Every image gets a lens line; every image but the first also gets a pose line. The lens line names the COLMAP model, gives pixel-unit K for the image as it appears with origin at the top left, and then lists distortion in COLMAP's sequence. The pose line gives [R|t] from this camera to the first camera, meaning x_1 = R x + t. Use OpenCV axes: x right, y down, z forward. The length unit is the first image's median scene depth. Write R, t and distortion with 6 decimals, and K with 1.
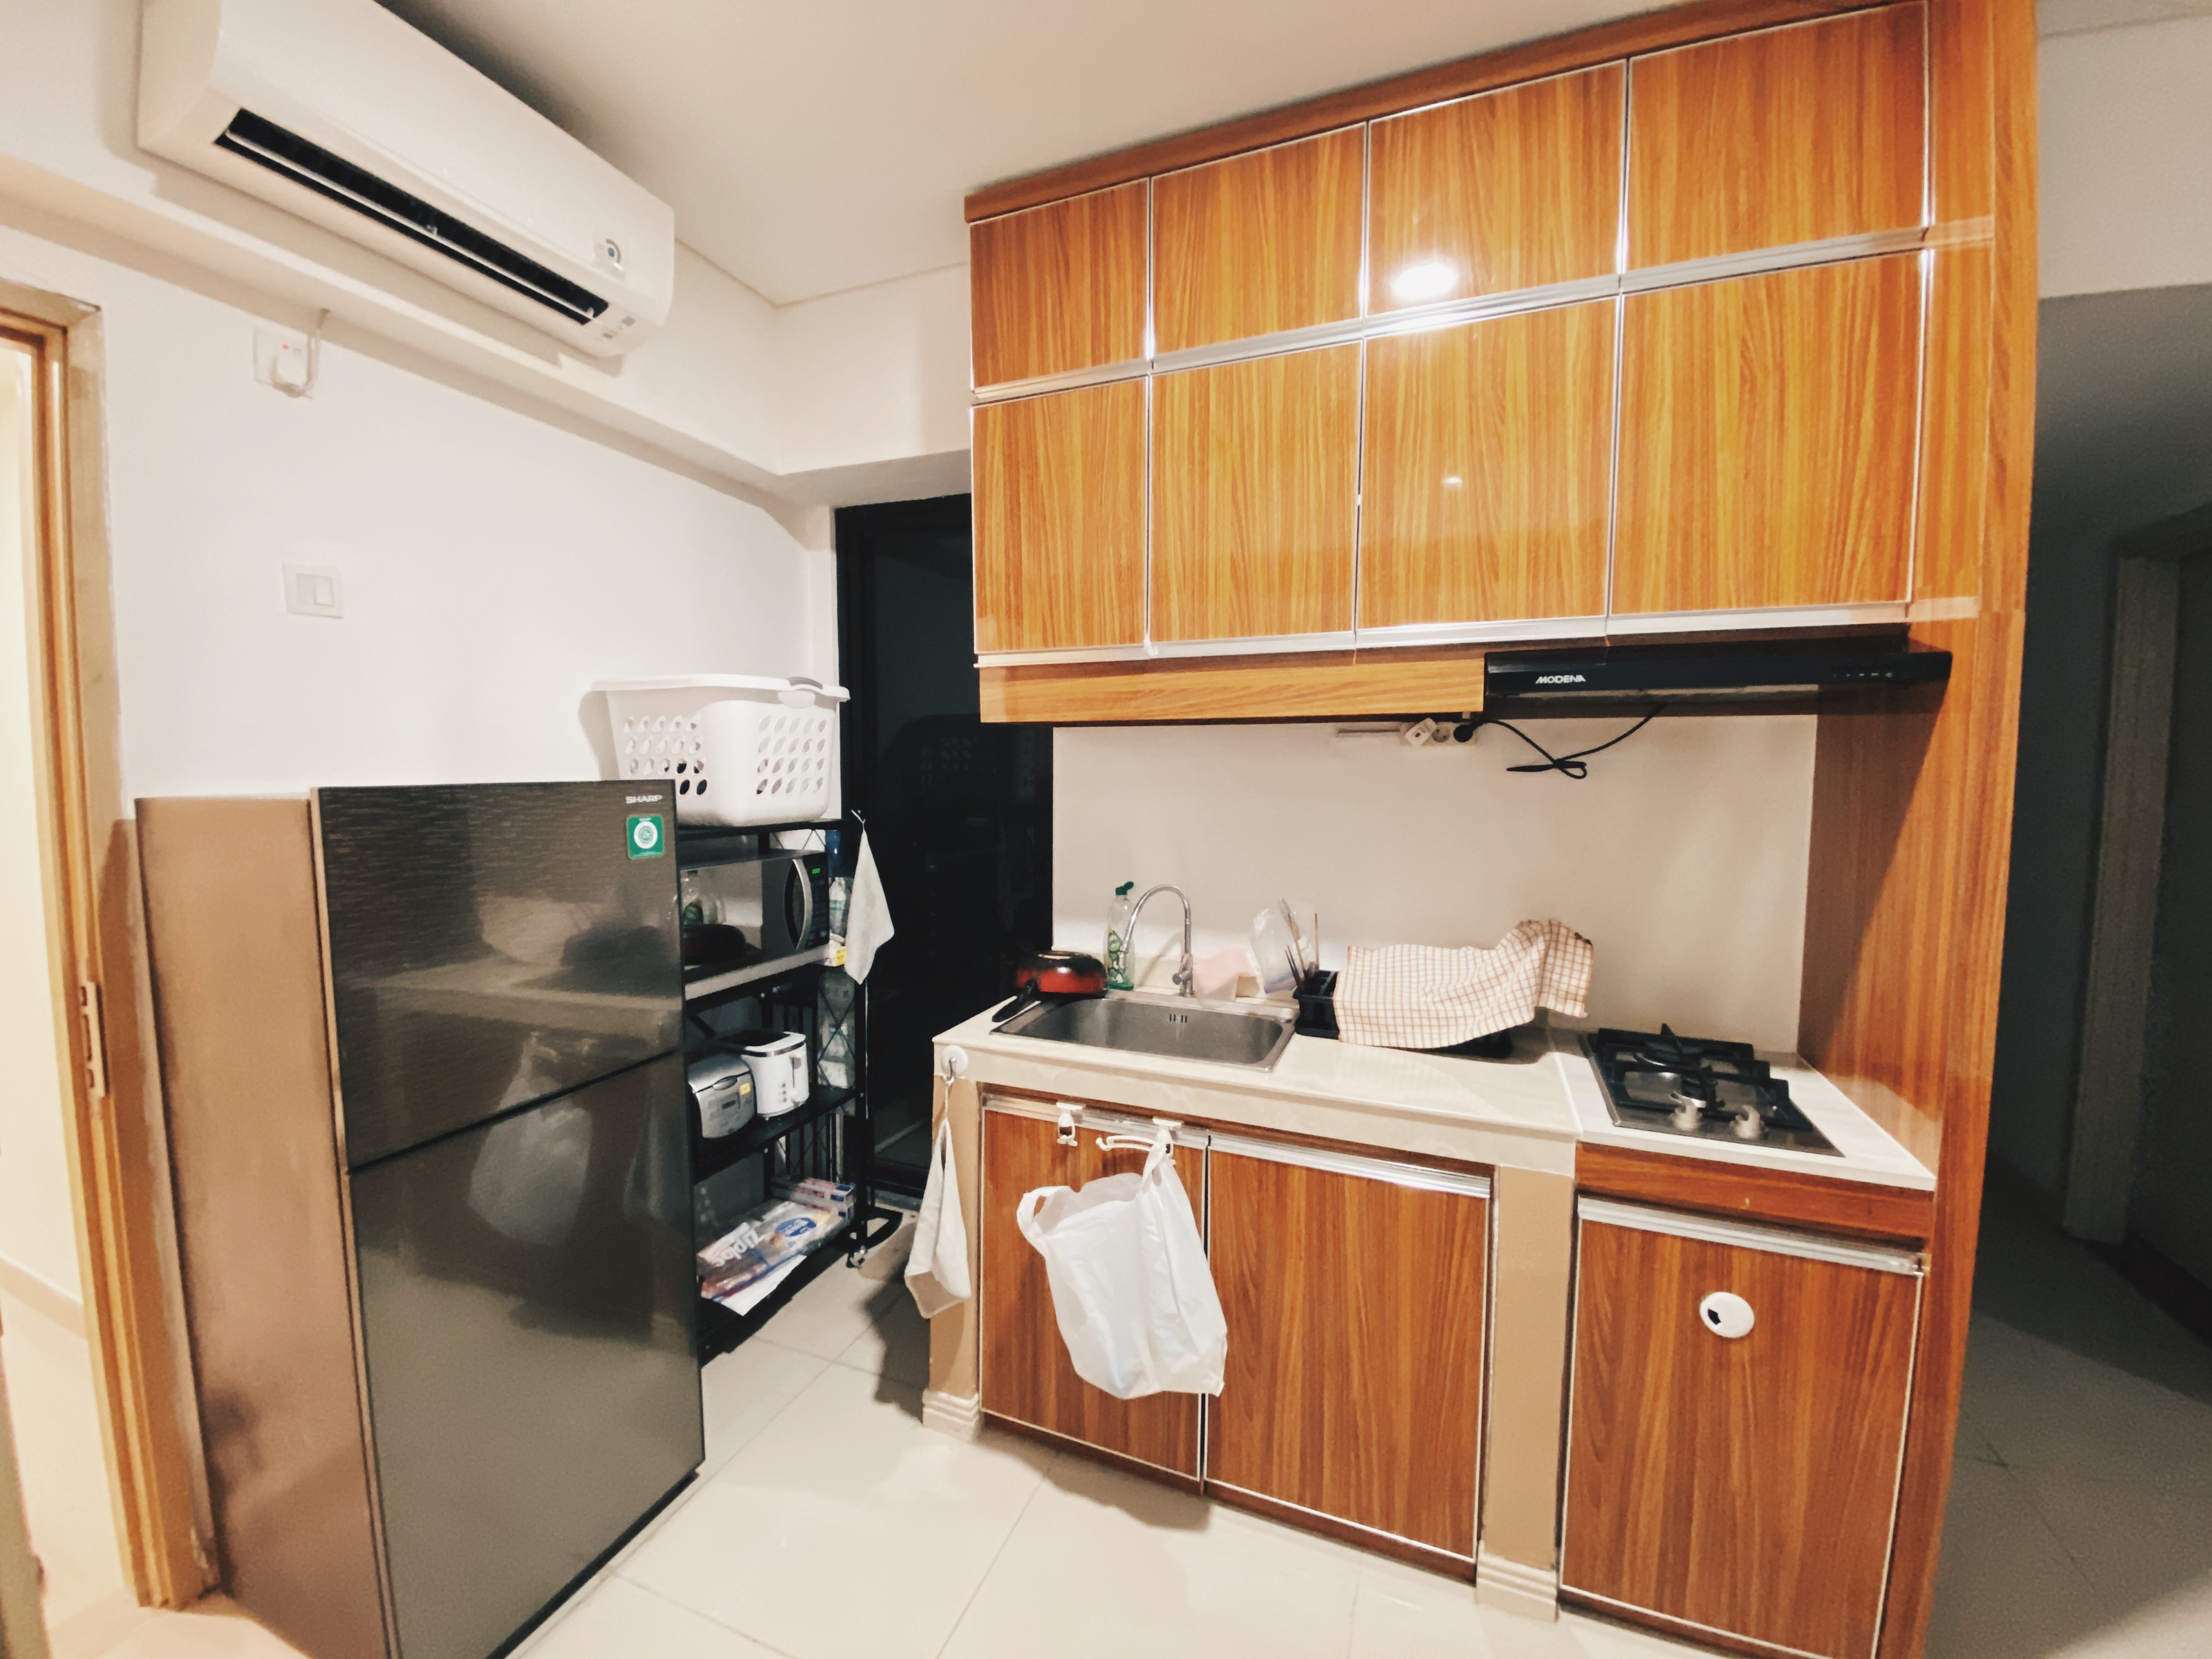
lens RADIAL K [[886.6, 0, 1094.9], [0, 886.6, 817.5], [0, 0, 1]] dist [0.020767, -0.018670]
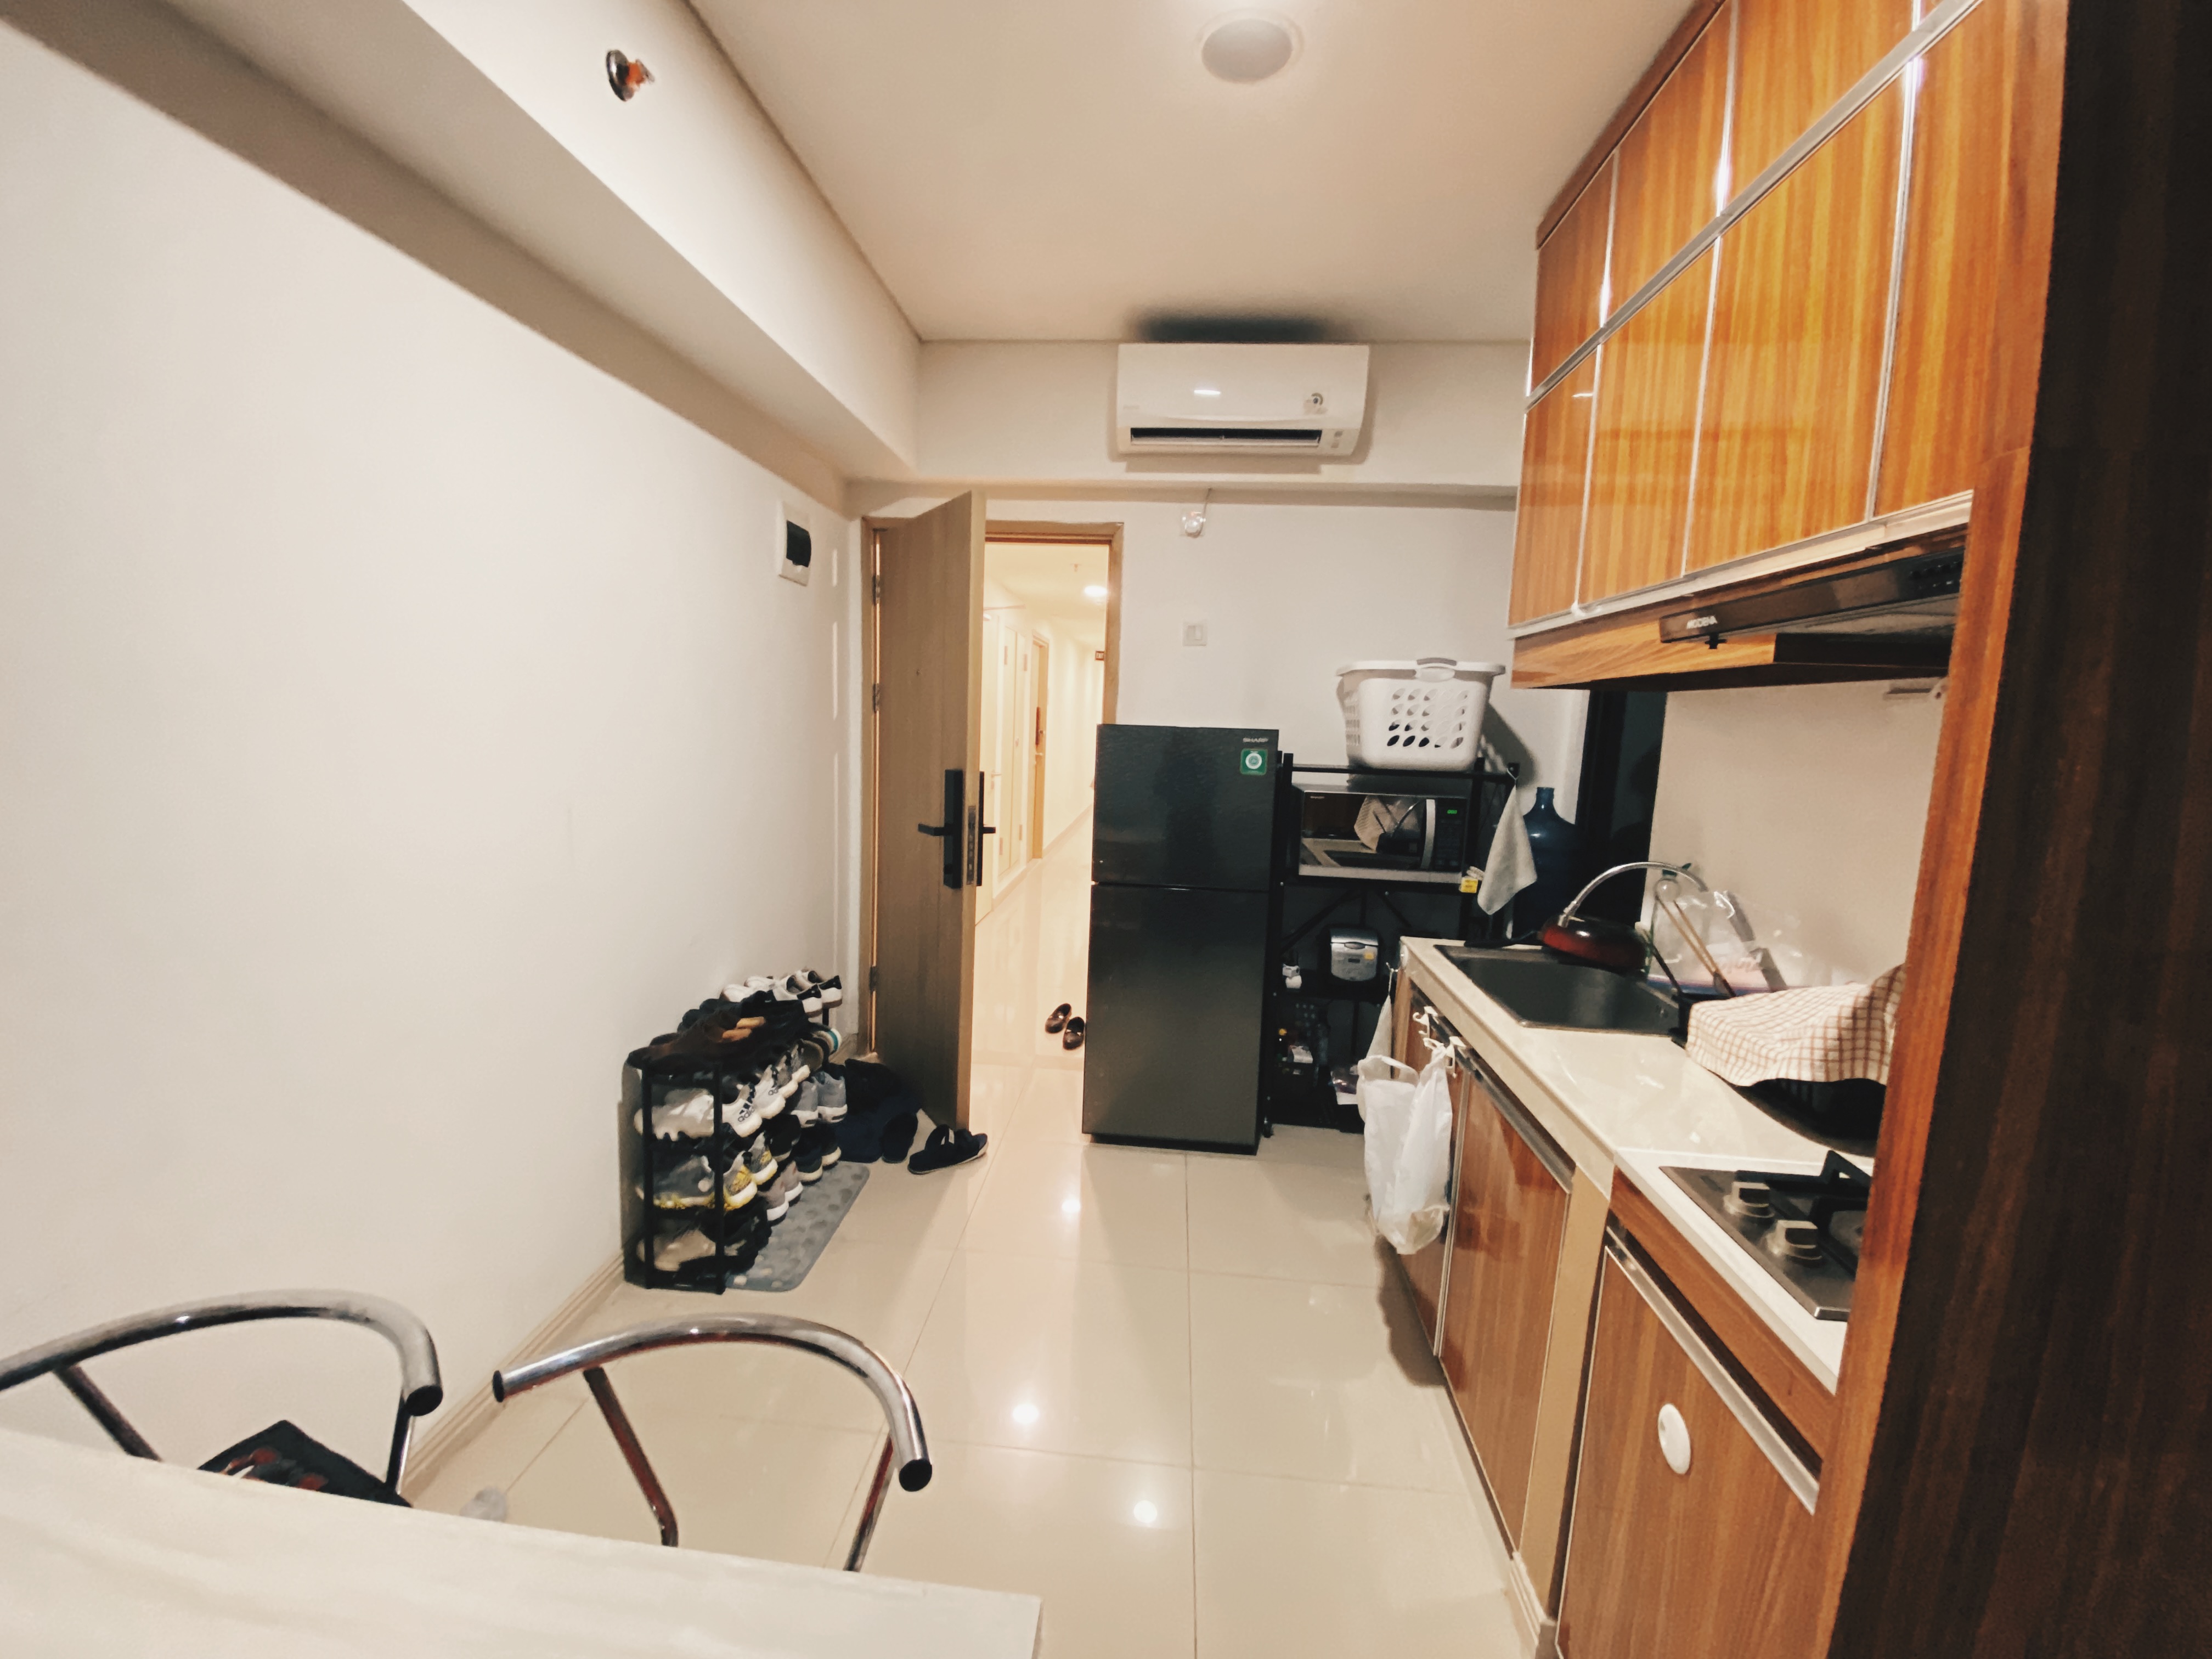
lens RADIAL K [[888.8, 0, 1097.4], [0, 888.8, 820.6], [0, 0, 1]] dist [0.000243, -0.011397]
pose [[0.288453, 0.118198, -0.950171, 0.993988], [-0.095975, 0.990923, 0.094131, 0.001252], [0.952672, 0.064040, 0.297179, 0.208871]]
